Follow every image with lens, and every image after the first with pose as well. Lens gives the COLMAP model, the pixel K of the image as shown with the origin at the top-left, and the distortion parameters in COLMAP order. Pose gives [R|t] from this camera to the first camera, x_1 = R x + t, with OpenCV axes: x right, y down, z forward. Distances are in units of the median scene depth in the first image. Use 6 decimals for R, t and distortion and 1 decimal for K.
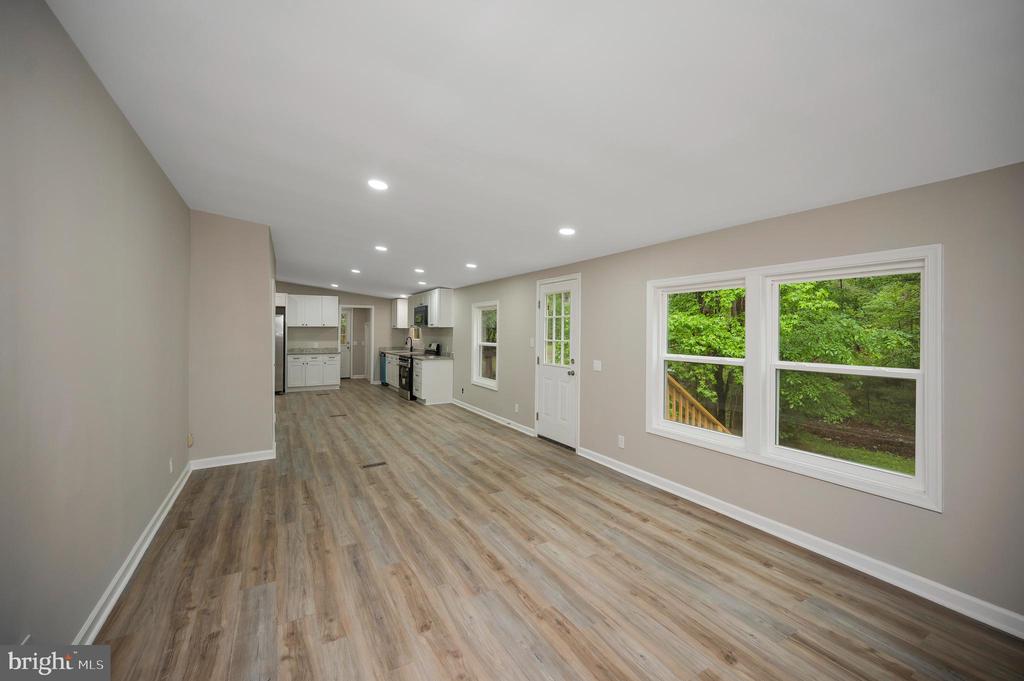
lens RADIAL K [[421.5, 0, 511.3], [0, 421.5, 334.0], [0, 0, 1]] dist [-0.000715, 0.000157]
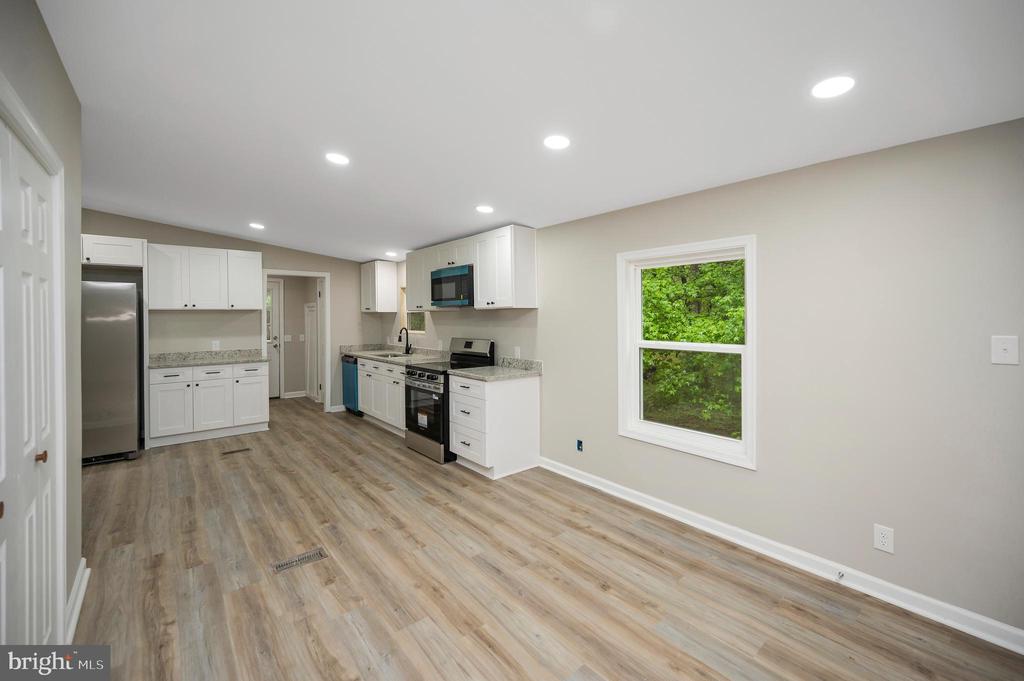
lens RADIAL K [[421.5, 0, 518.2], [0, 421.5, 325.5], [0, 0, 1]] dist [-0.000715, 0.000157]
pose [[0.979862, -0.009220, 0.199462, -0.212870], [0.006474, 0.999875, 0.014415, -0.003199], [-0.199570, -0.012833, 0.979800, 0.440944]]
